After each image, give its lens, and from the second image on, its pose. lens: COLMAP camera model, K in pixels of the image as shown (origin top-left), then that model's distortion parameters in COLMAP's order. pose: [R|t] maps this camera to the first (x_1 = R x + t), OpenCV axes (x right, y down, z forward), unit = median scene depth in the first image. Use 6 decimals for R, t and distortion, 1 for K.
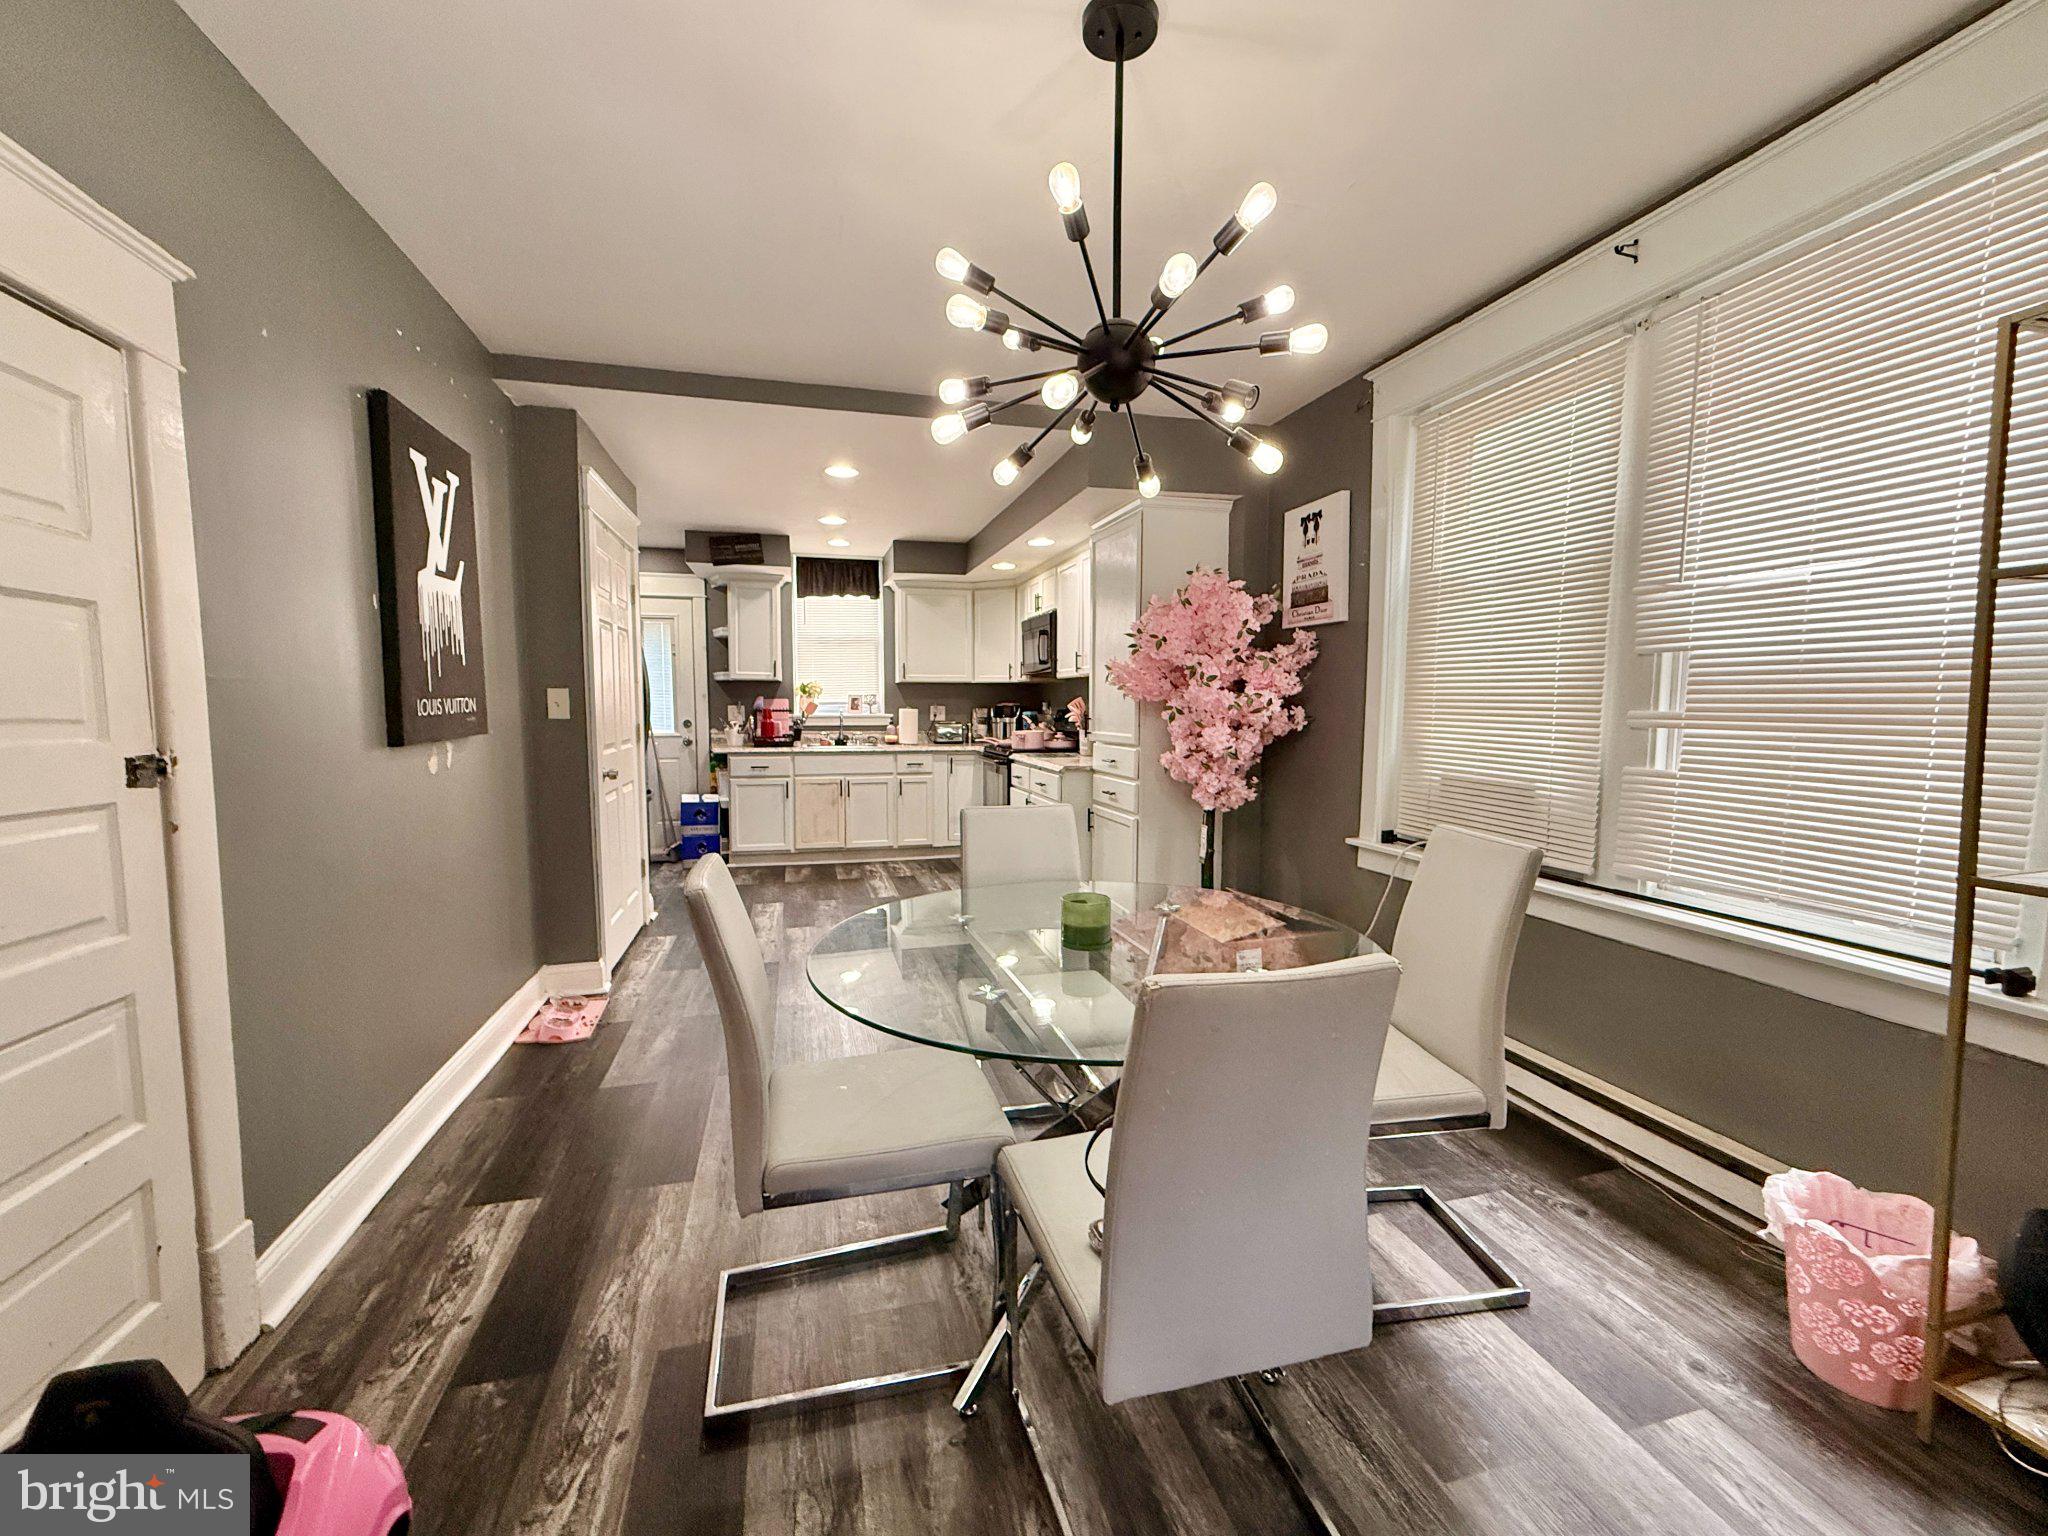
lens RADIAL K [[839.2, 0, 1027.1], [0, 839.2, 773.1], [0, 0, 1]] dist [-0.001689, -0.000088]
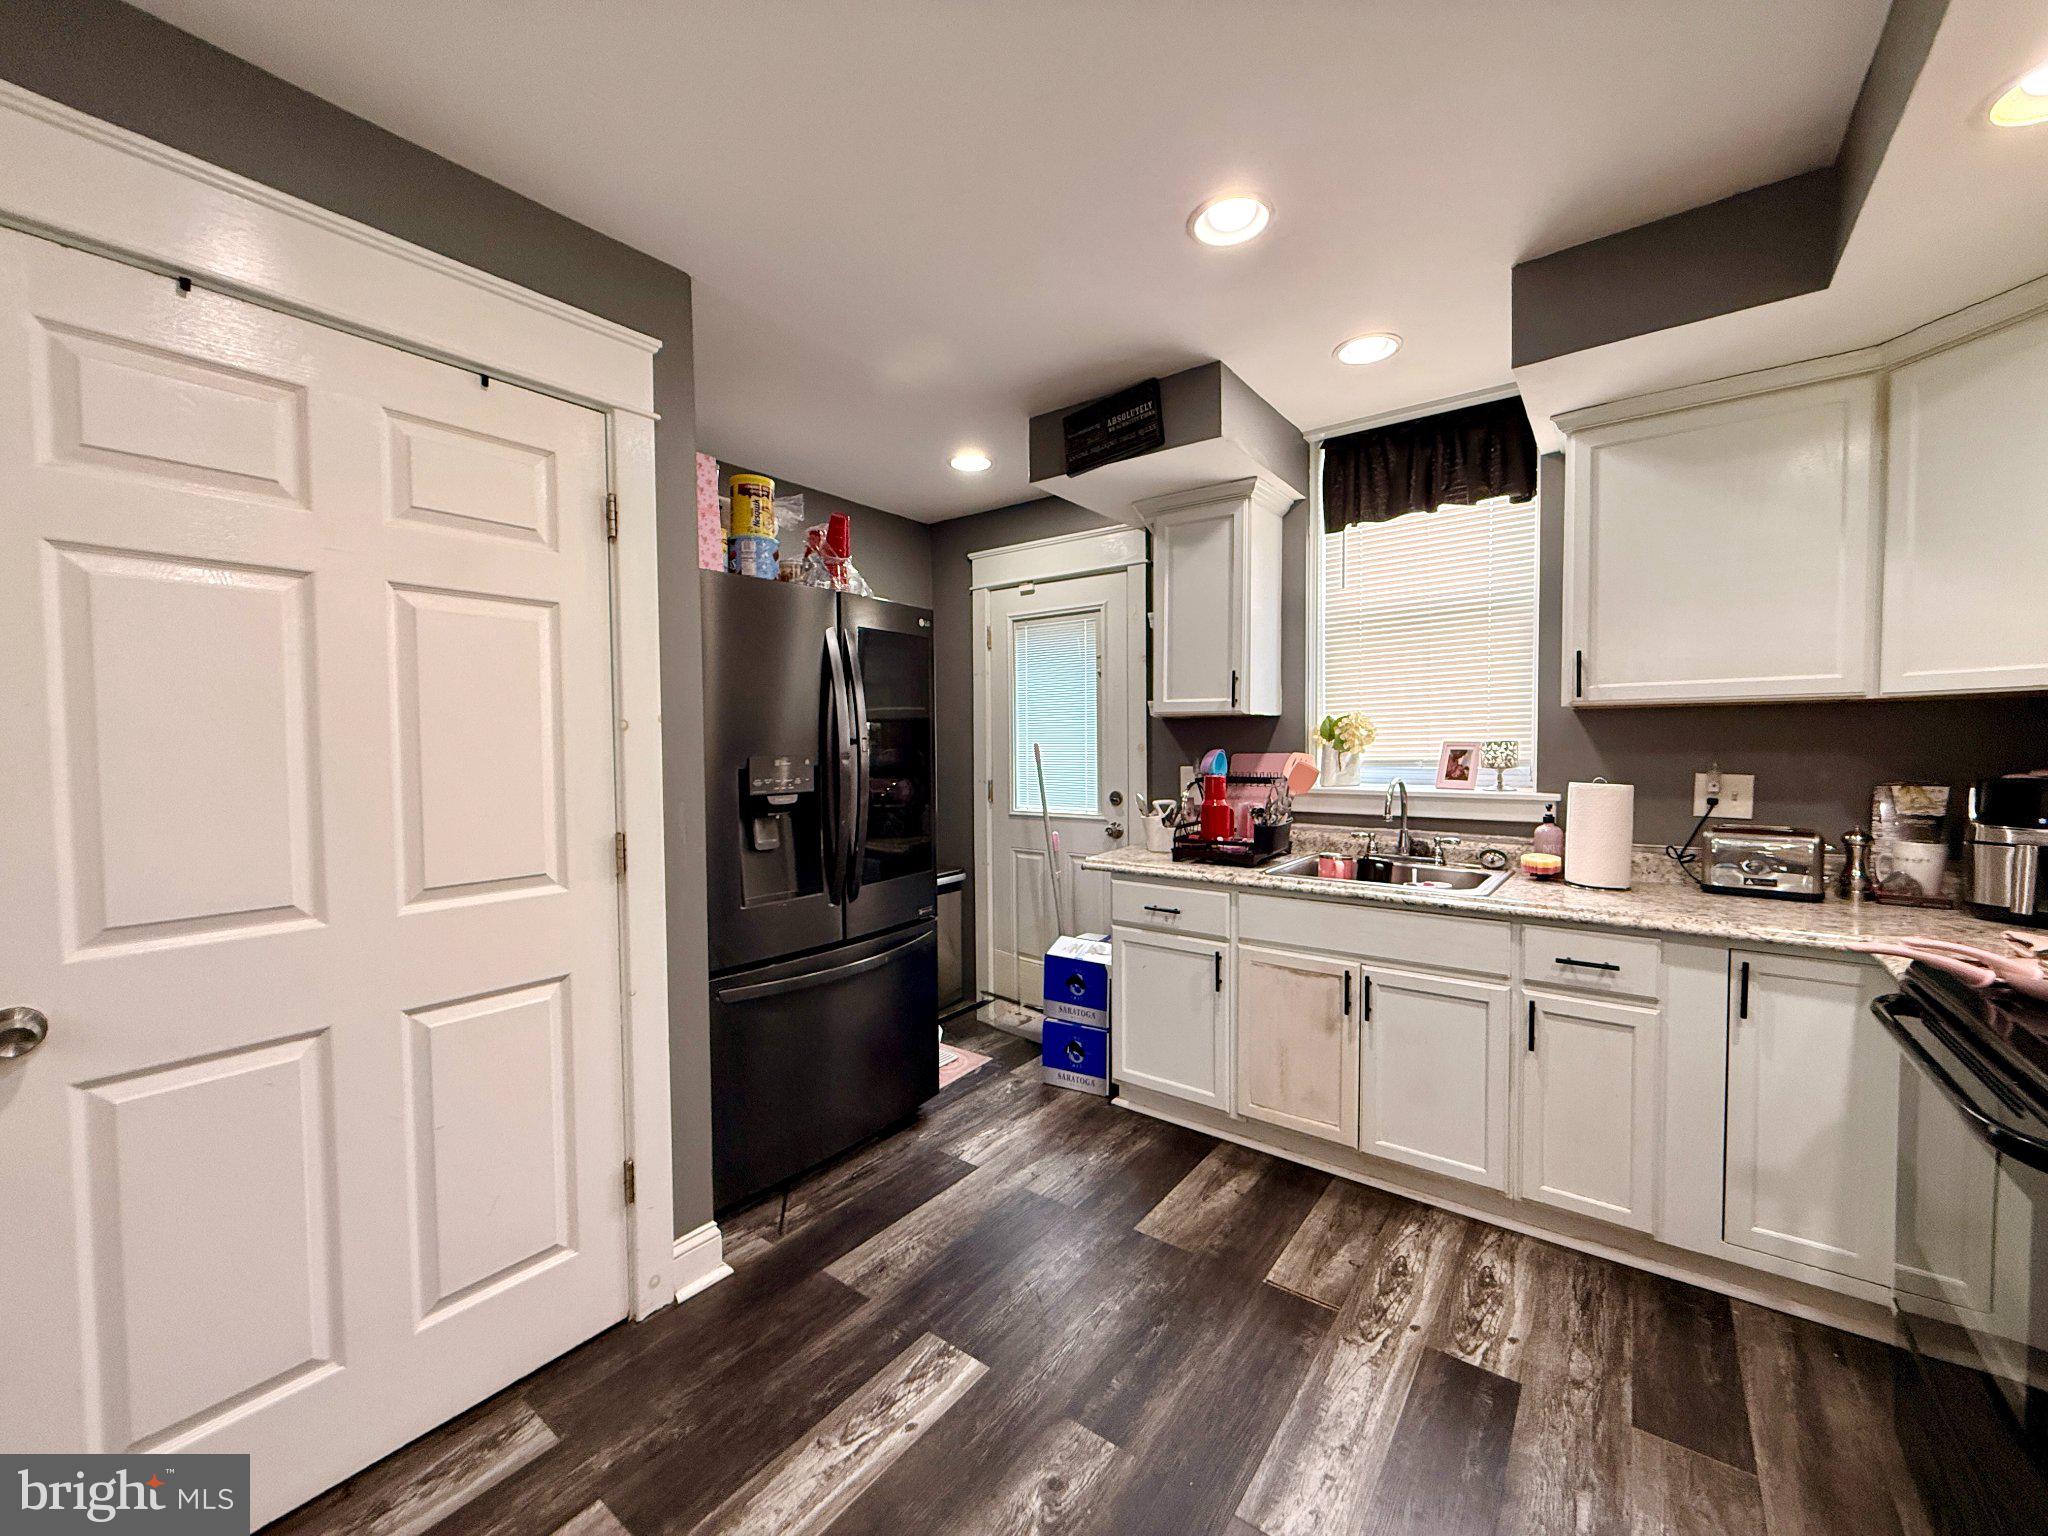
lens RADIAL K [[814.7, 0, 1018.9], [0, 814.7, 770.6], [0, 0, 1]] dist [0.000496, 0.000167]
pose [[0.608799, 0.019757, -0.793078, -0.024237], [-0.057275, 0.998176, -0.019100, -0.070814], [0.791254, 0.057052, 0.608820, 0.697925]]
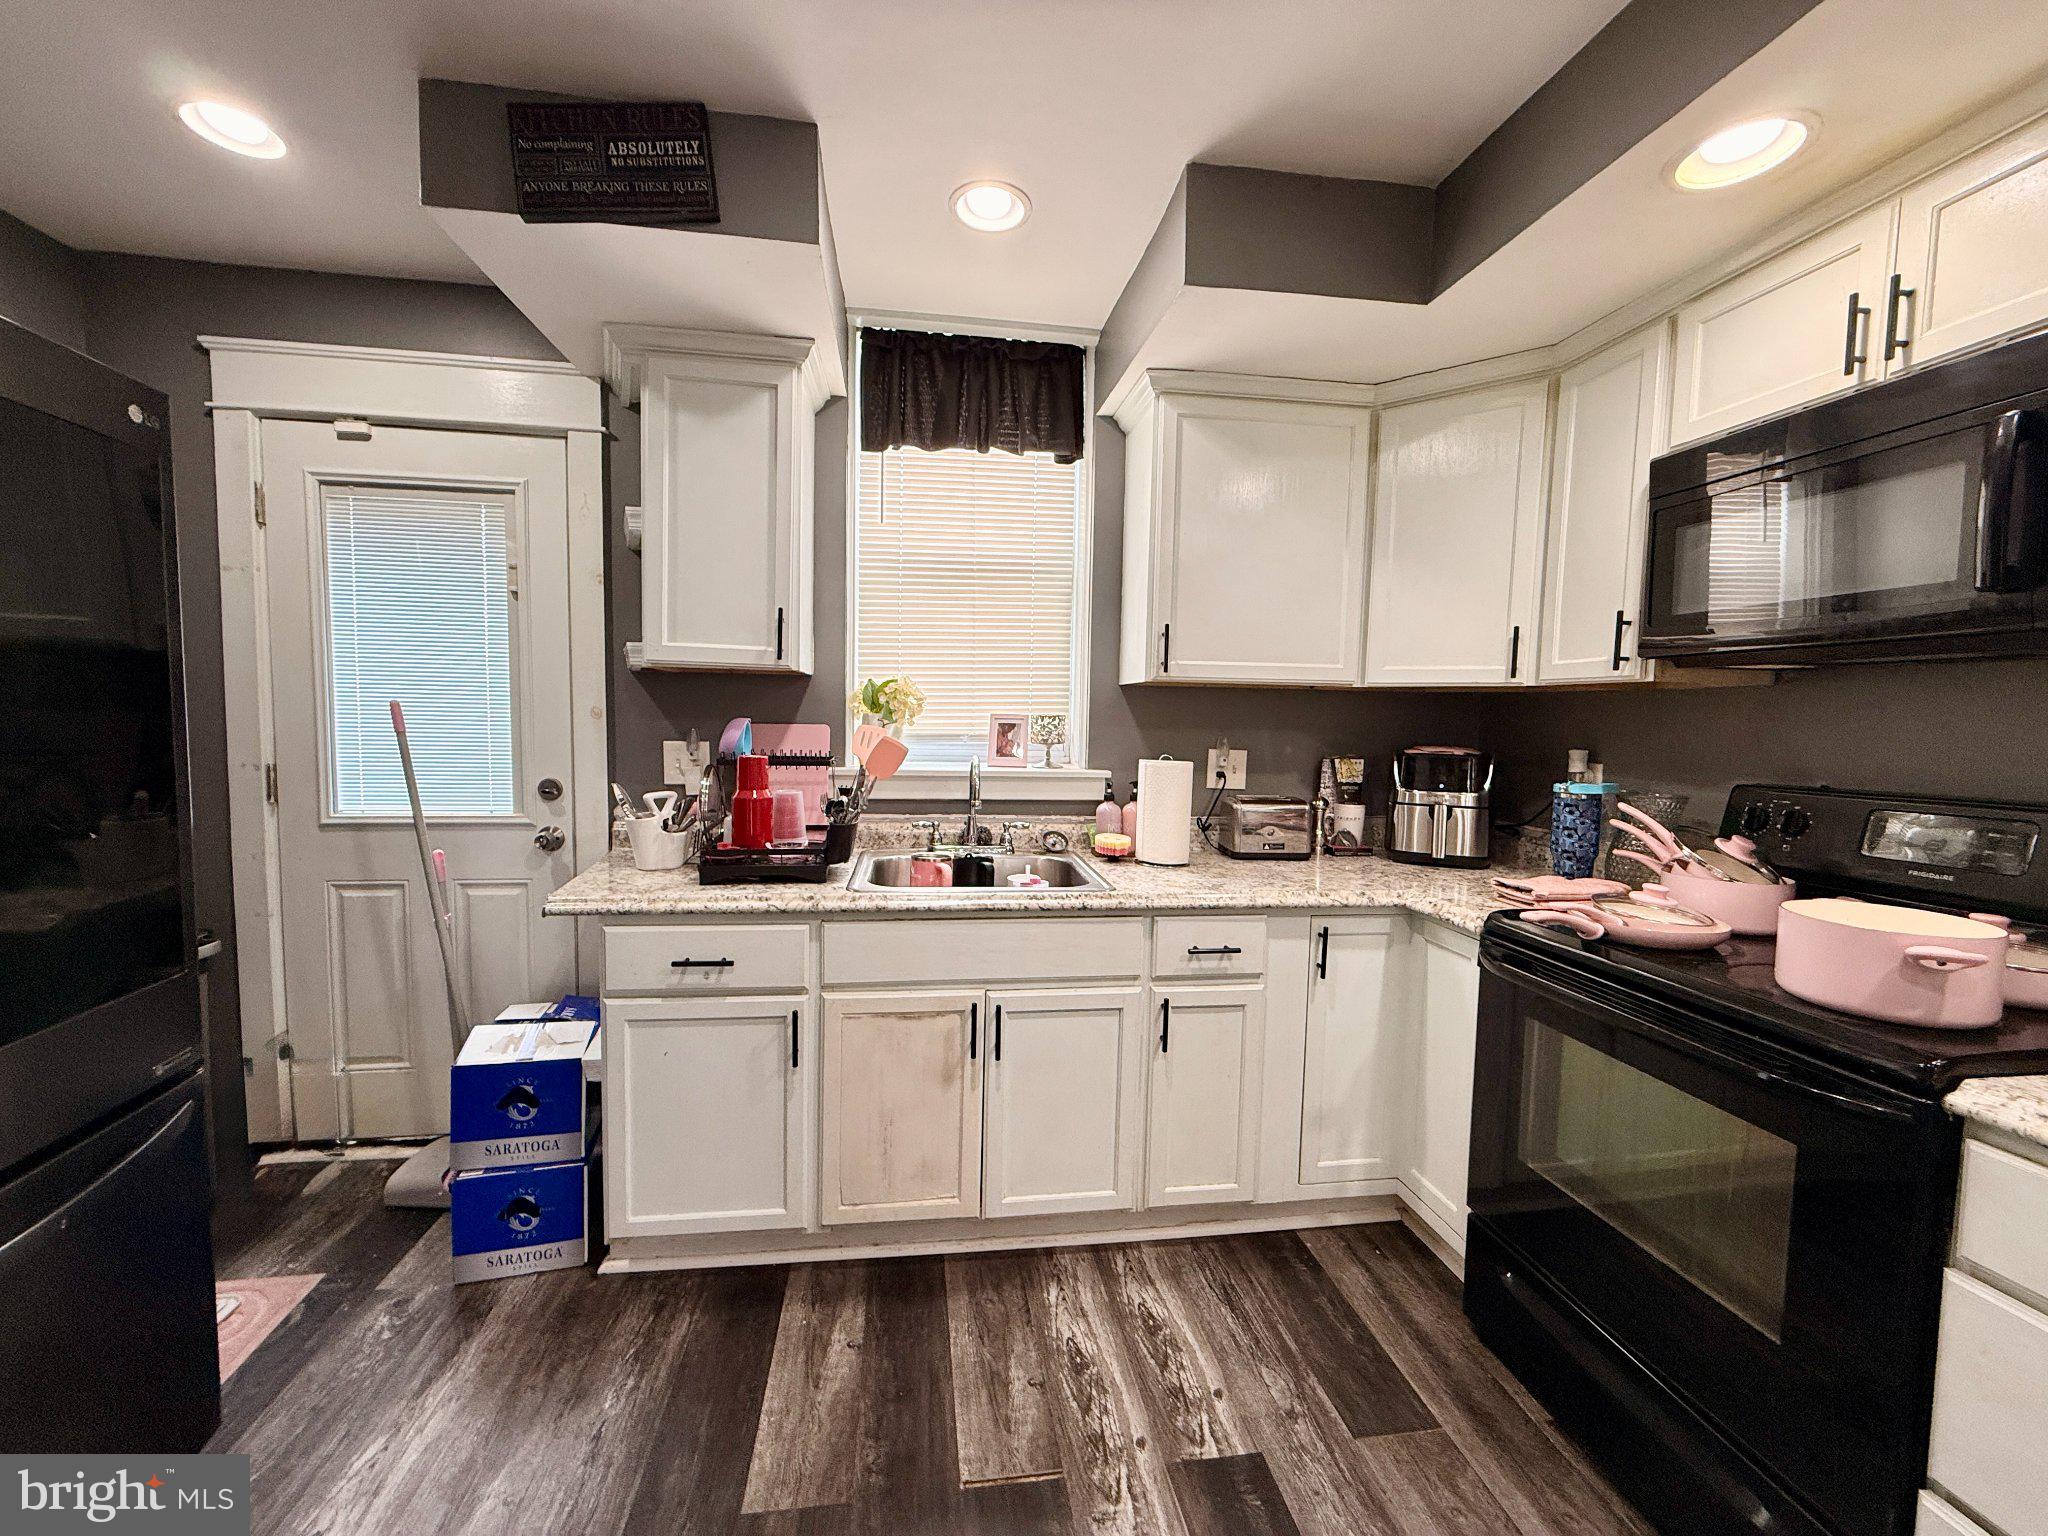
lens RADIAL K [[814.7, 0, 1018.9], [0, 814.7, 770.6], [0, 0, 1]] dist [0.000496, 0.000167]
pose [[0.991877, 0.025527, -0.124612, -0.183372], [-0.027513, 0.999520, -0.014243, -0.075641], [0.124189, 0.017556, 0.992103, 0.760326]]
